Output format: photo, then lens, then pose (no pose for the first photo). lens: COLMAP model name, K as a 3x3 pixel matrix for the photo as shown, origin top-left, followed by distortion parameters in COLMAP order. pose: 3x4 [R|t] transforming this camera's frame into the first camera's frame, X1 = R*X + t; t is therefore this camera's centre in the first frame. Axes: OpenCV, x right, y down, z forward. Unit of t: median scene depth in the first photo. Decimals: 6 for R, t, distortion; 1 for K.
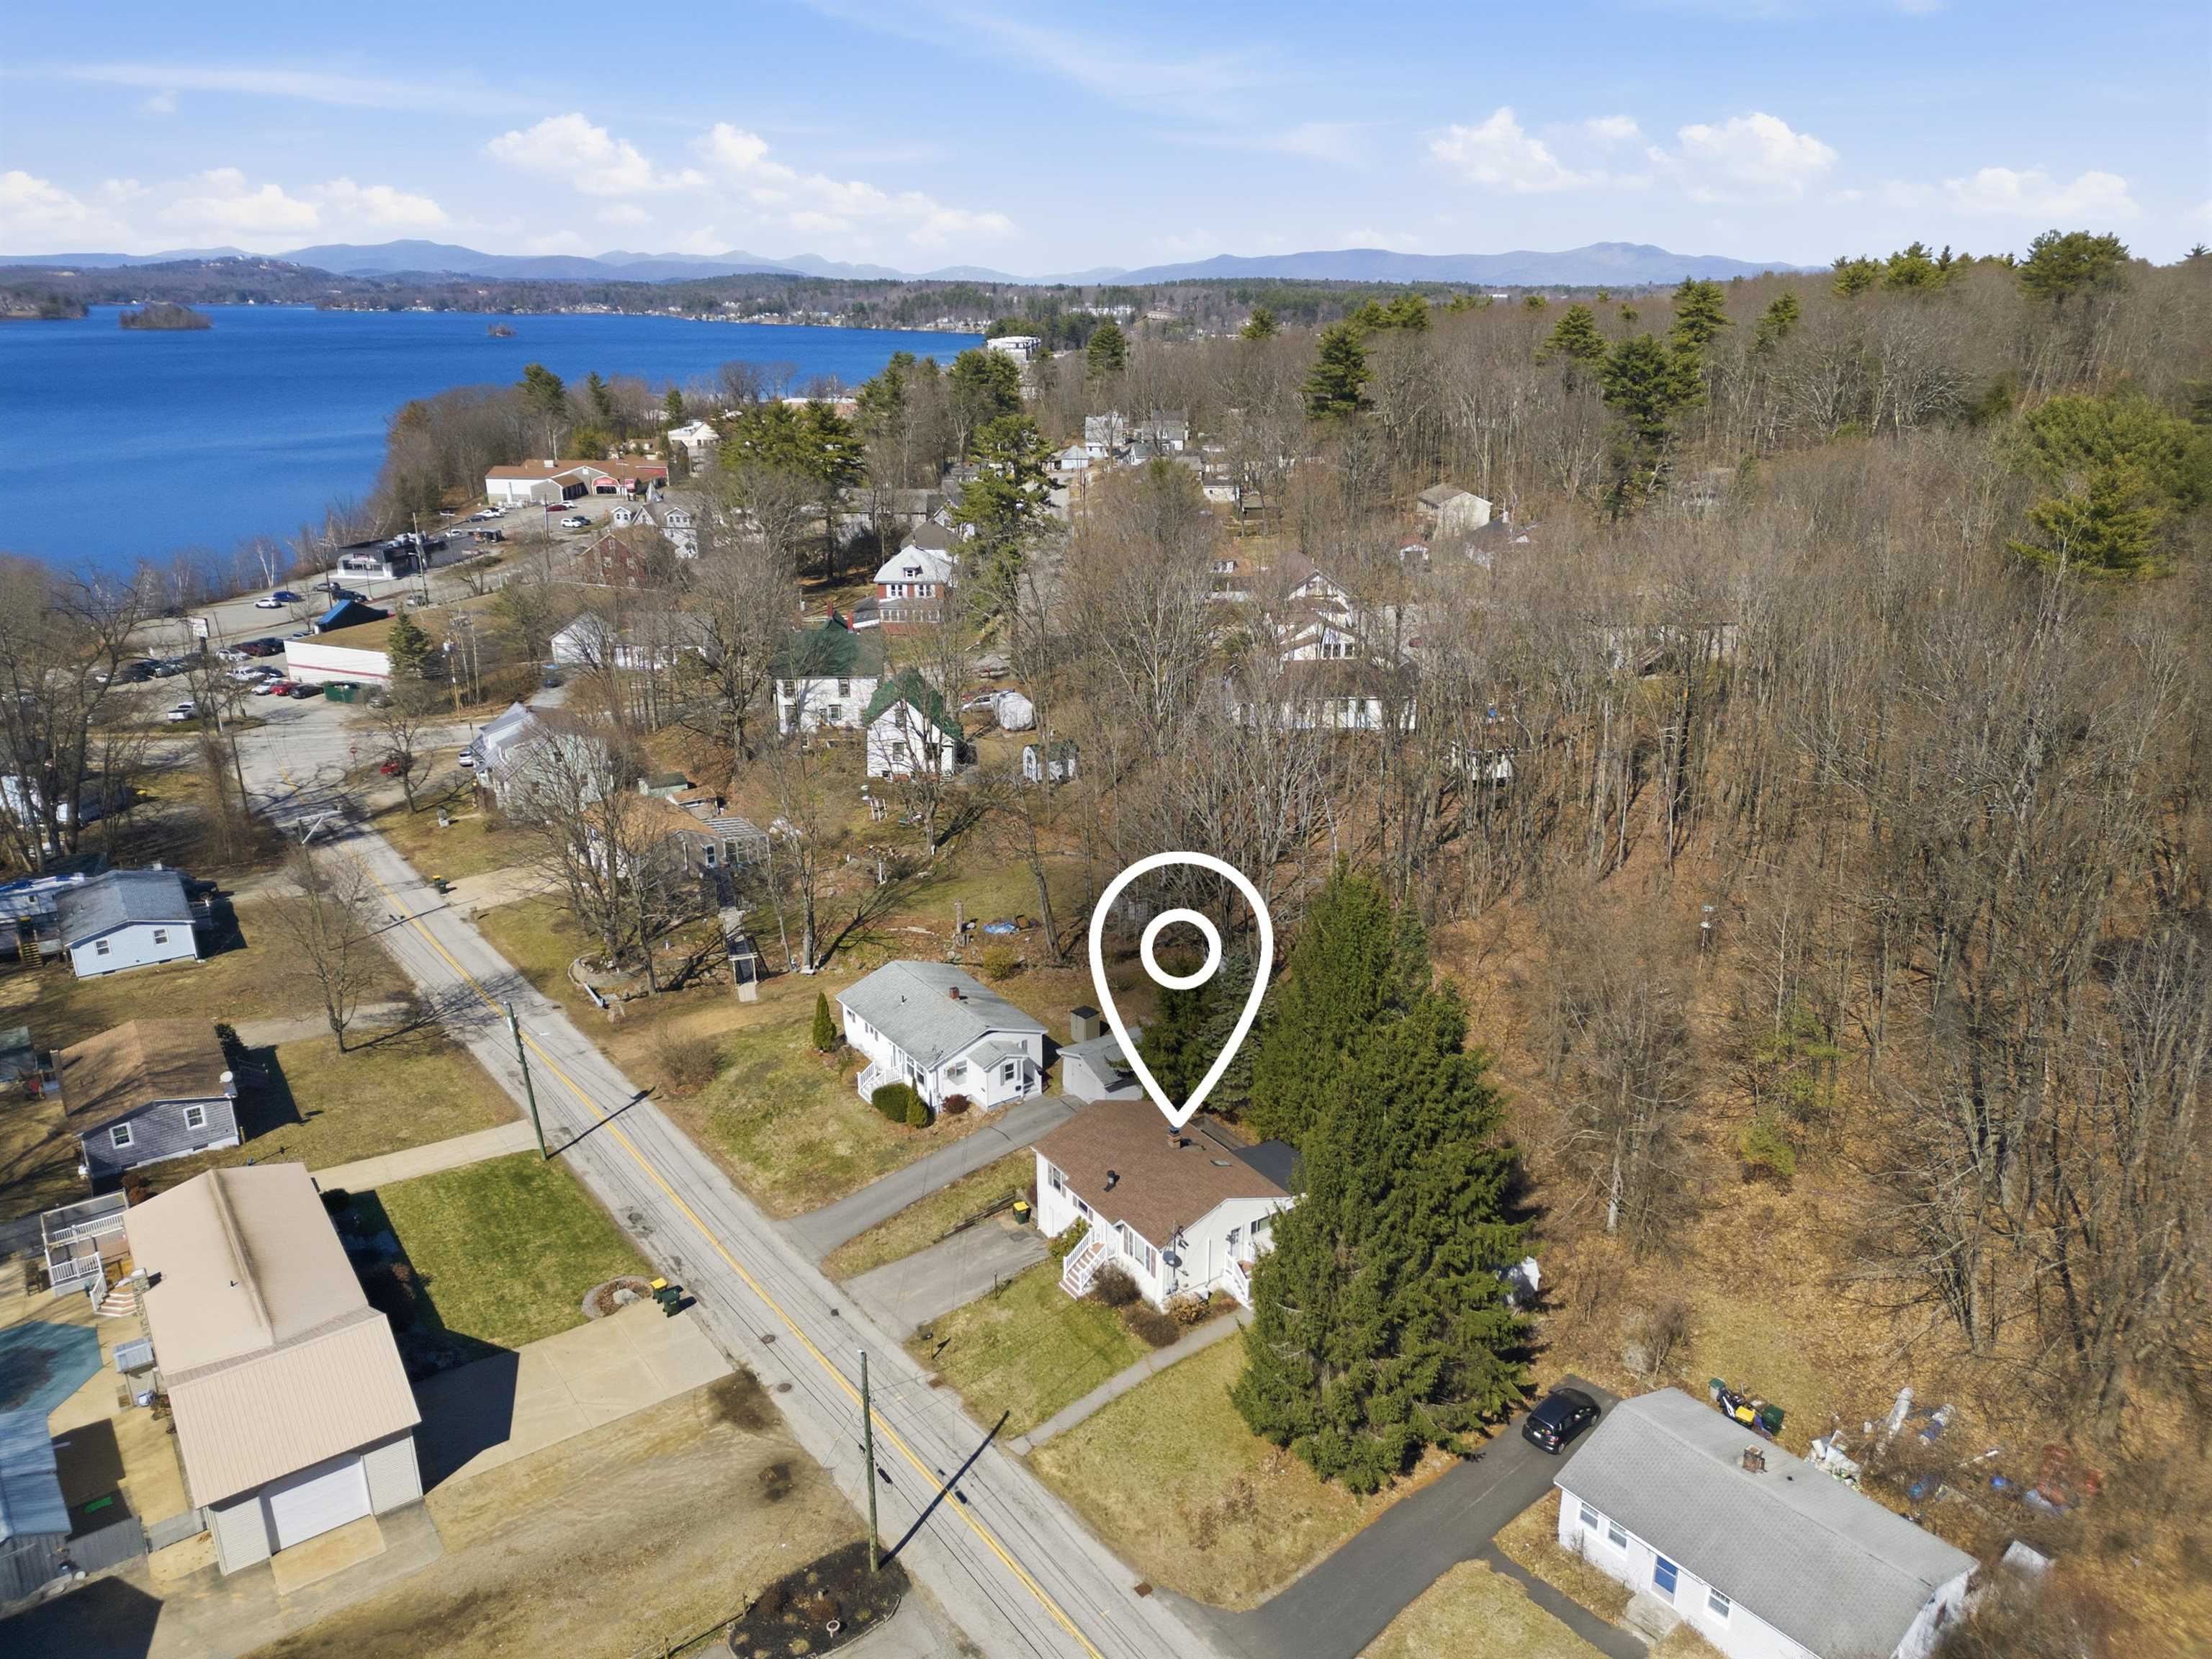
lens RADIAL K [[1534.0, 0, 1101.1], [0, 1534.0, 834.0], [0, 0, 1]] dist [0.093330, -0.096001]
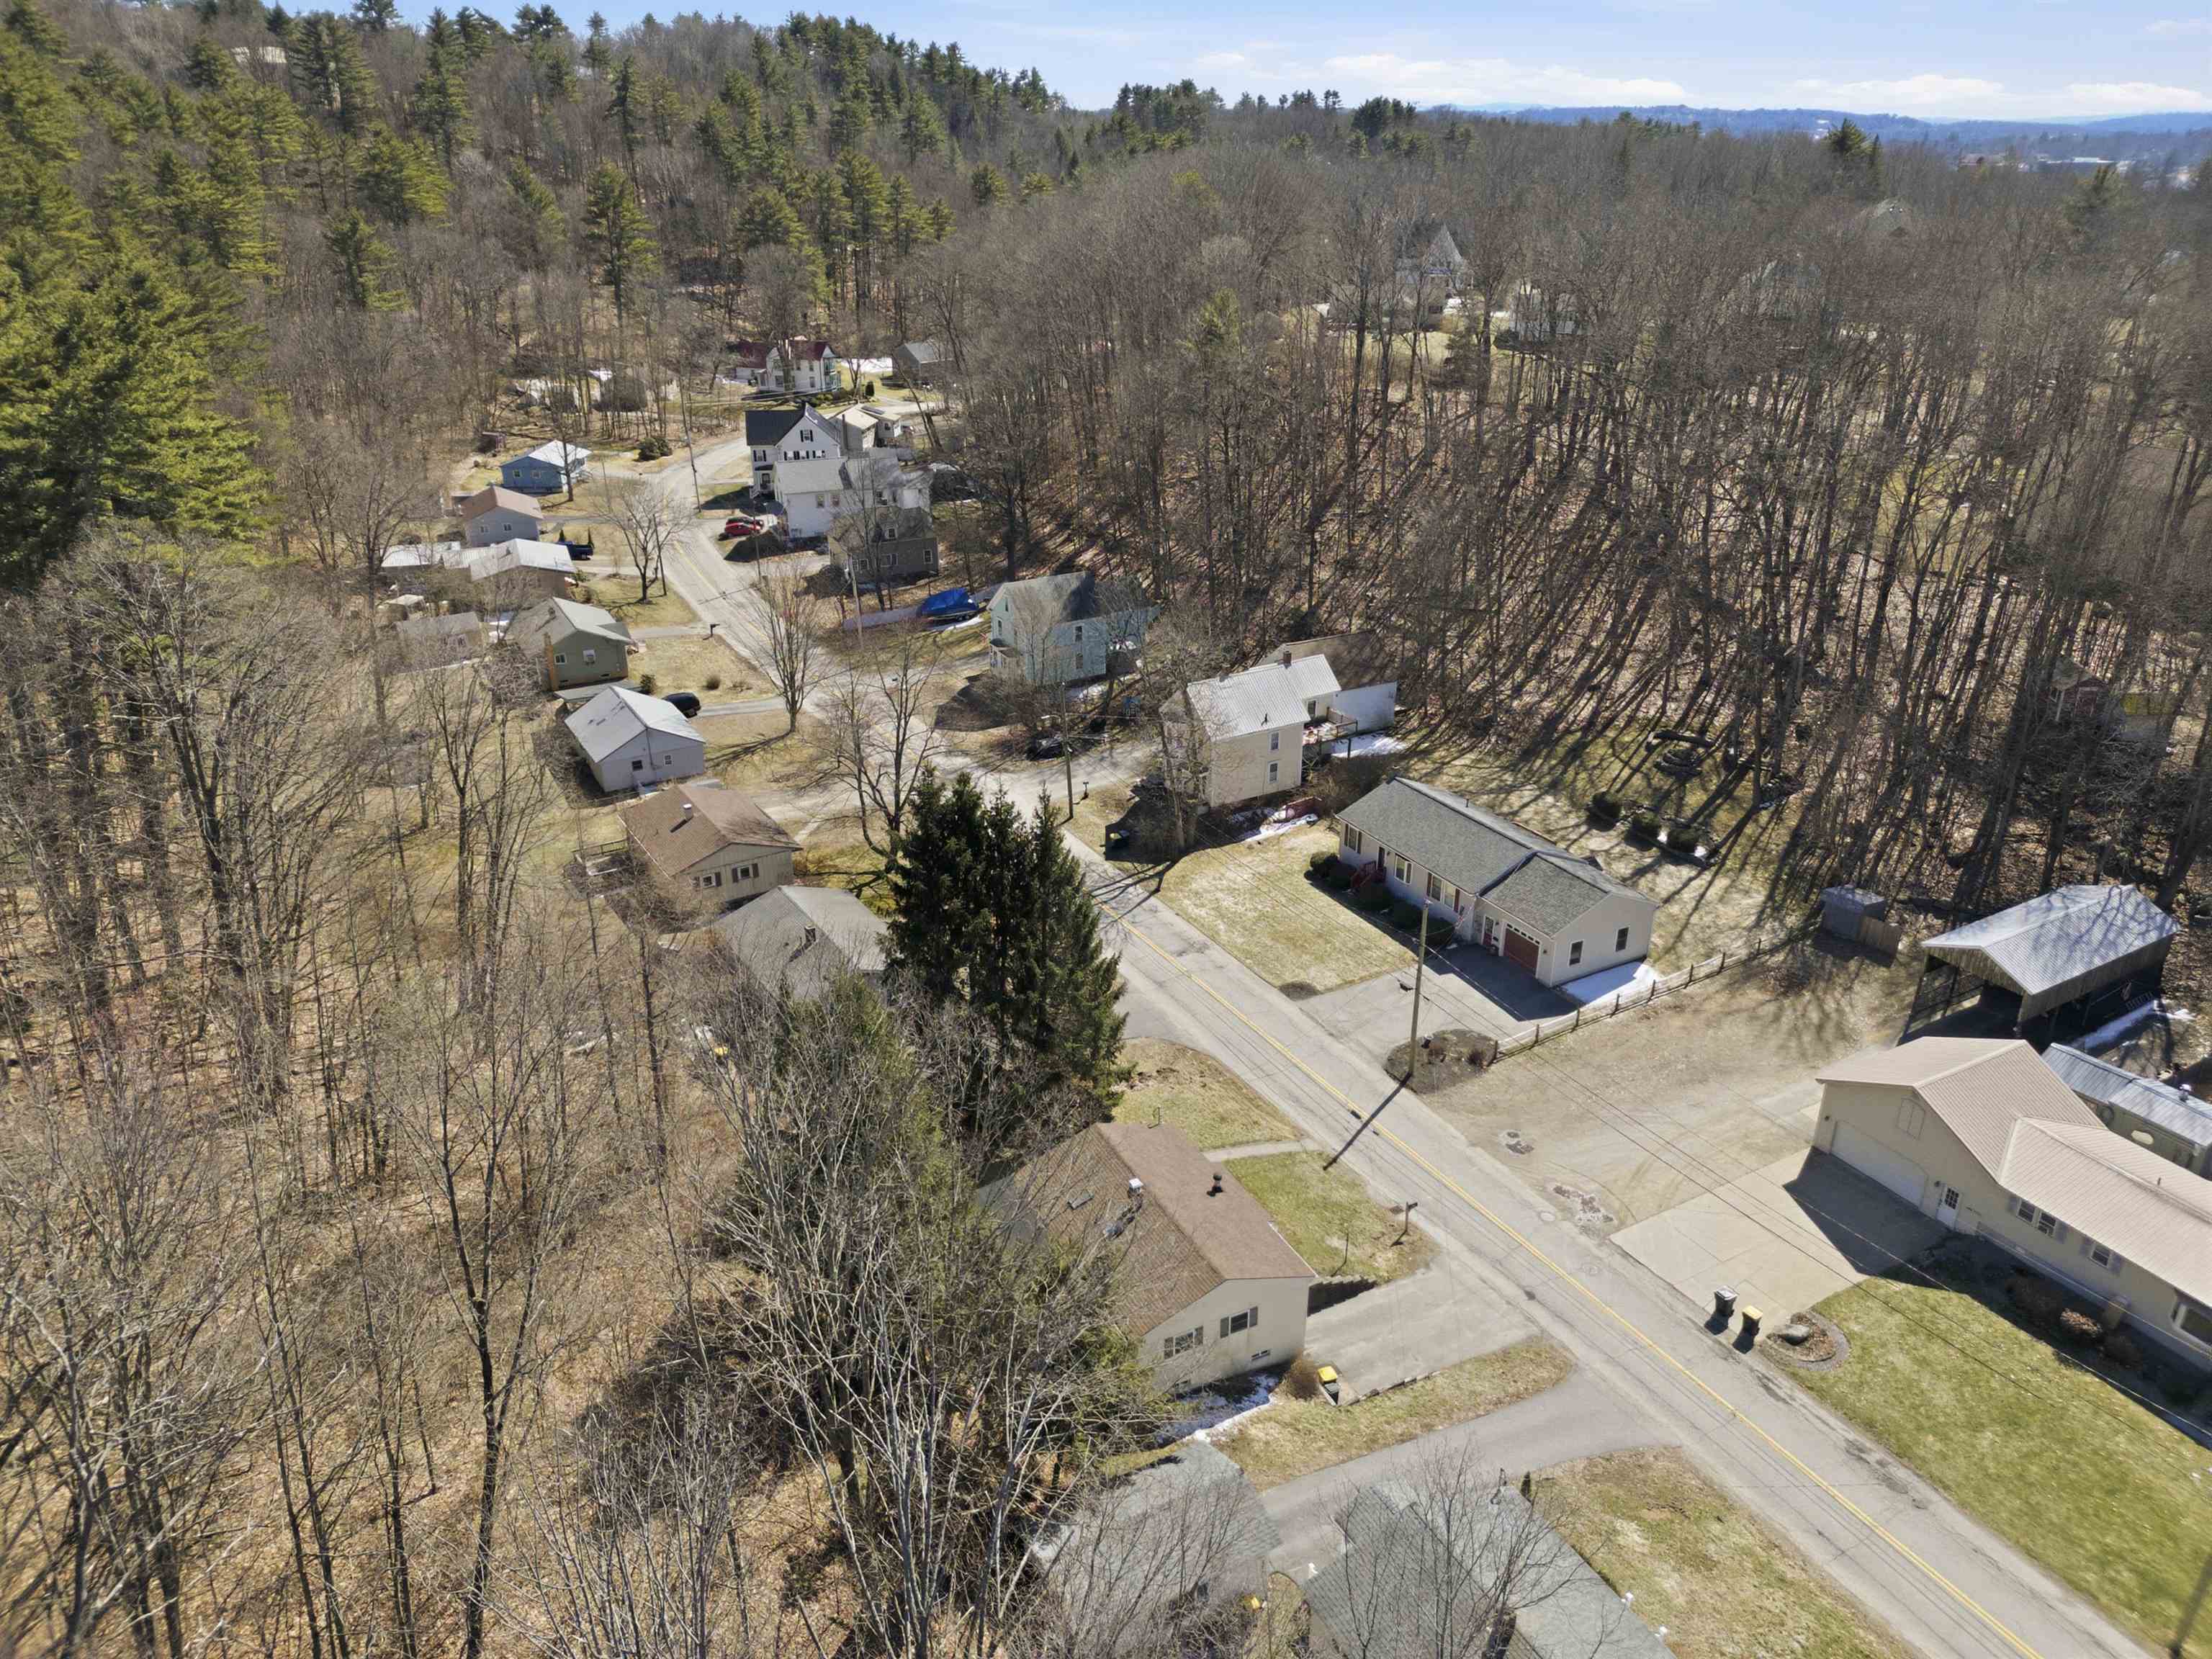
lens RADIAL K [[1534.0, 0, 1101.1], [0, 1534.0, 834.0], [0, 0, 1]] dist [0.093330, -0.096001]
pose [[-0.990452, -0.052521, 0.127459, -0.018791], [0.049923, 0.725172, 0.686756, -0.335044], [-0.128499, 0.686562, -0.715626, 0.990595]]
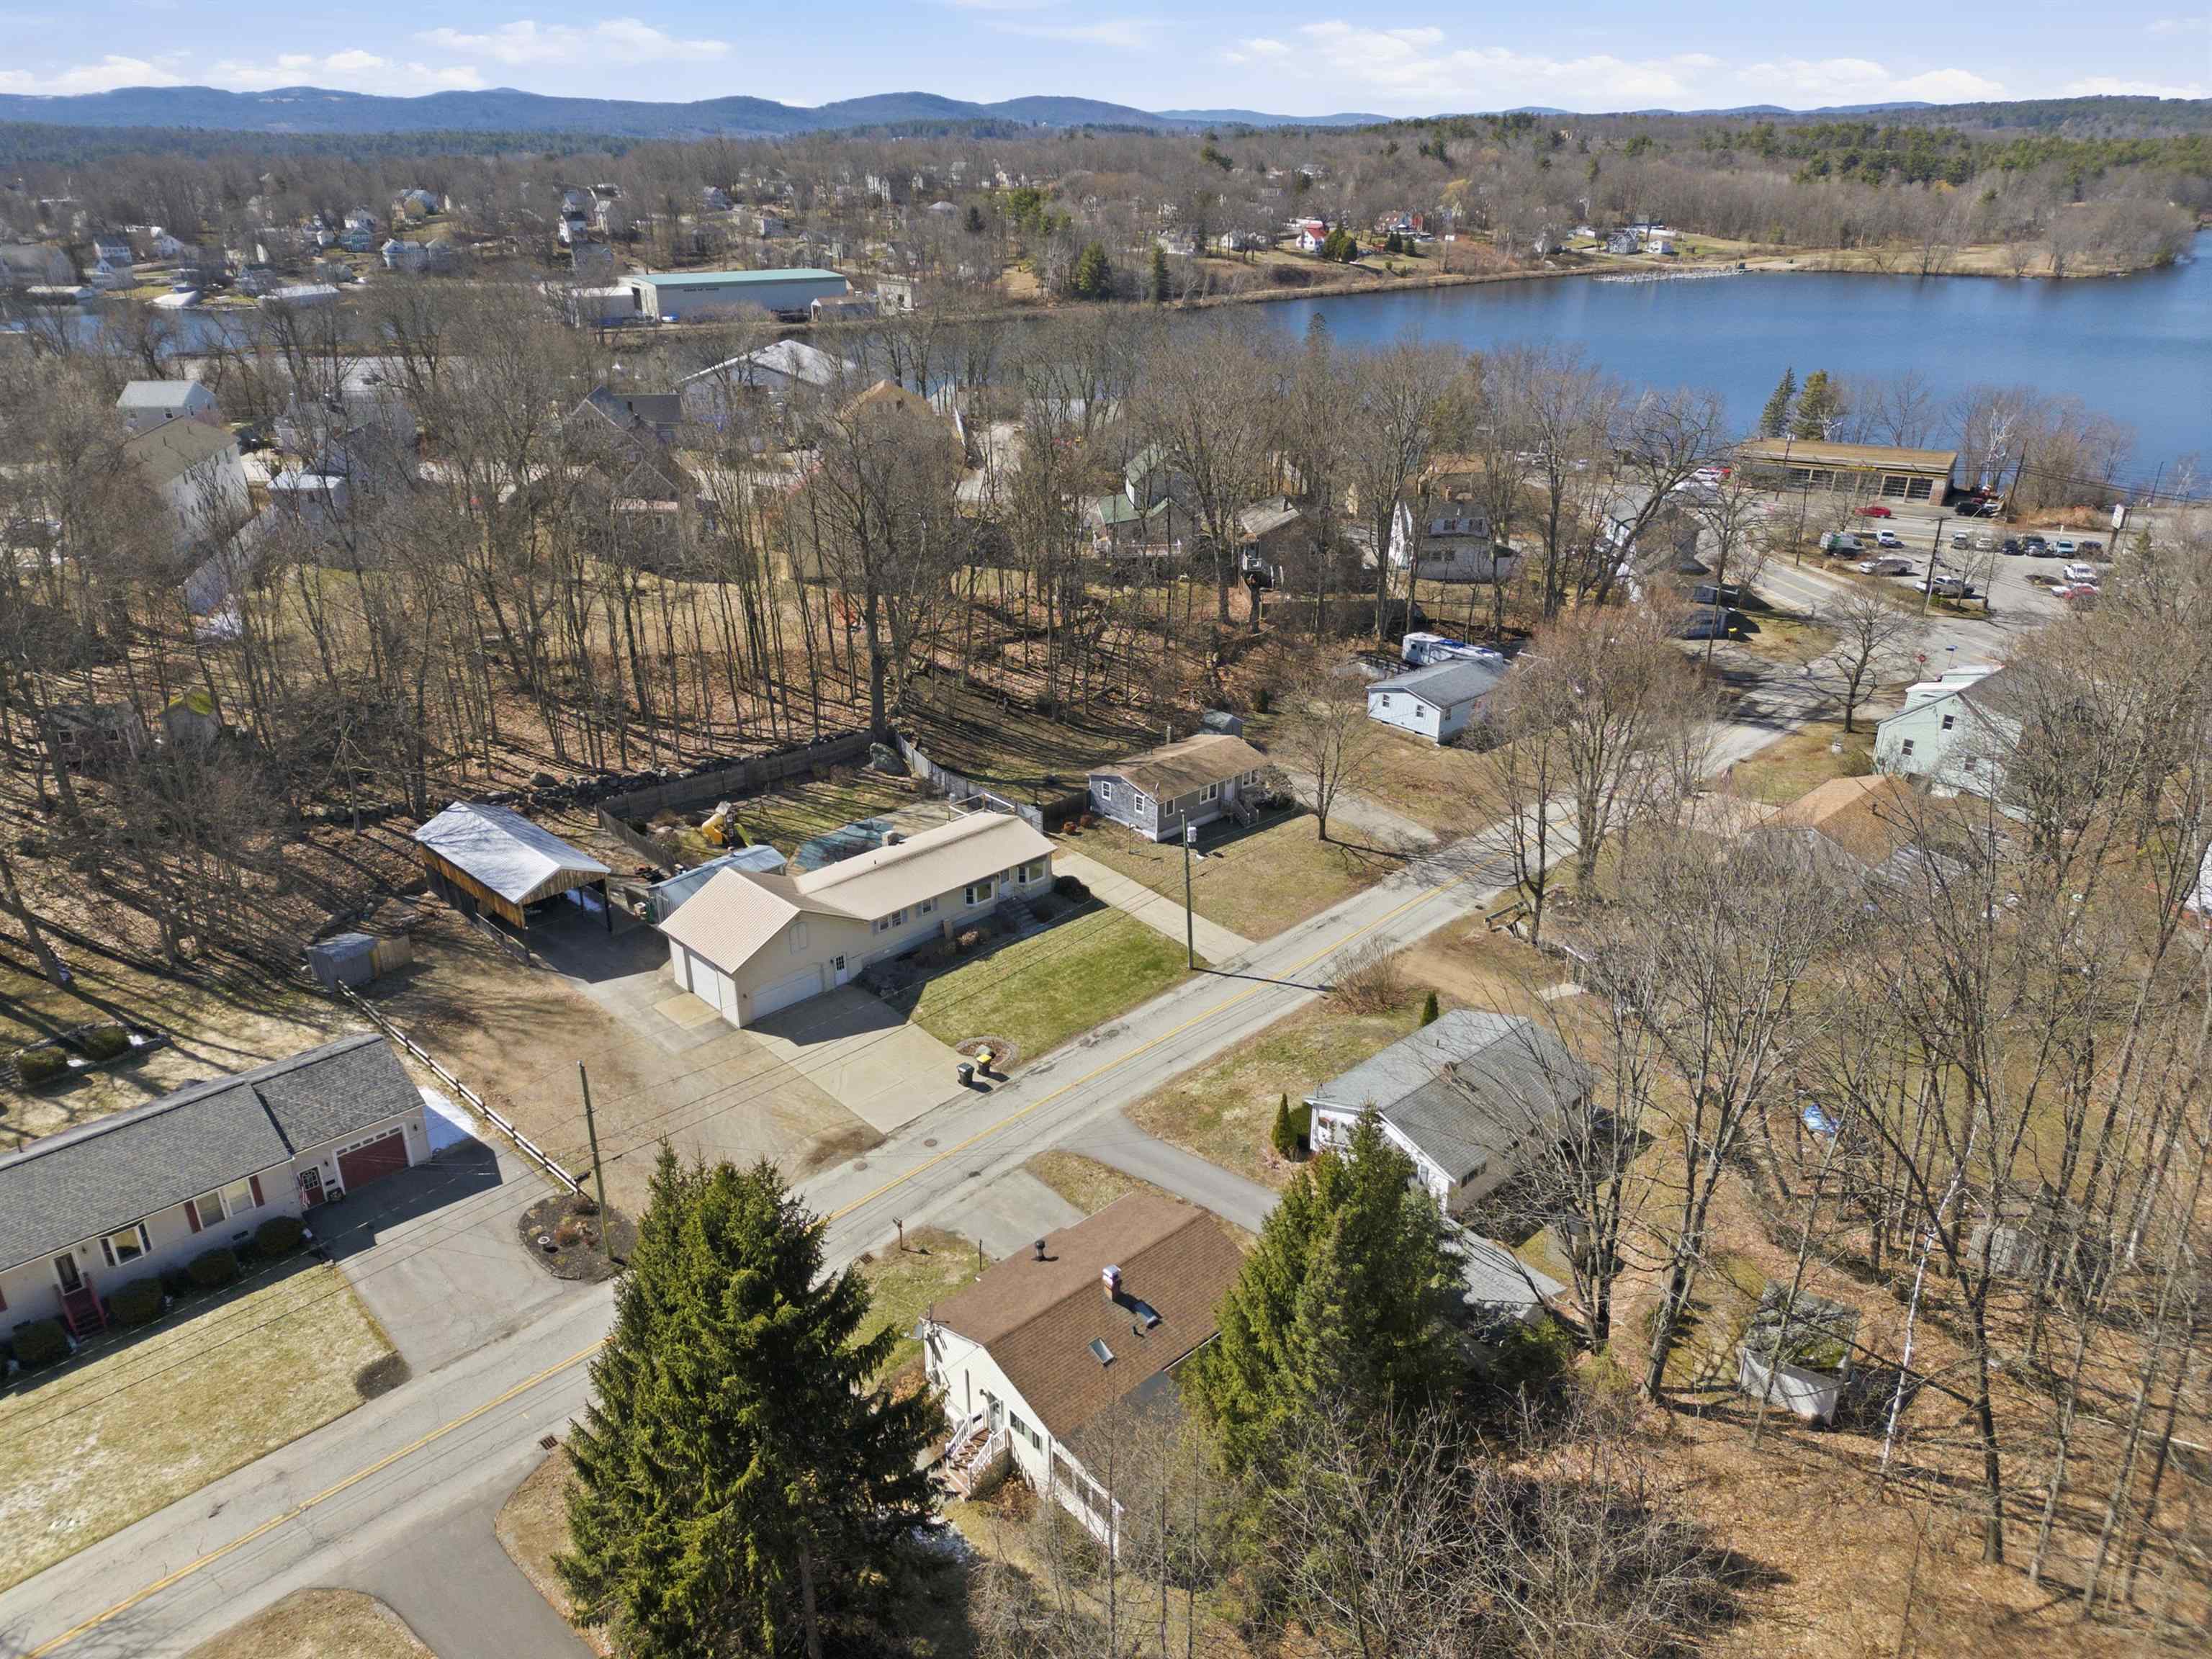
lens RADIAL K [[1534.0, 0, 1101.1], [0, 1534.0, 834.0], [0, 0, 1]] dist [0.093330, -0.096001]
pose [[0.129698, 0.402580, -0.906150, 0.434017], [-0.326269, 0.880306, 0.344399, -0.168573], [0.936337, 0.250981, 0.245524, 0.518810]]
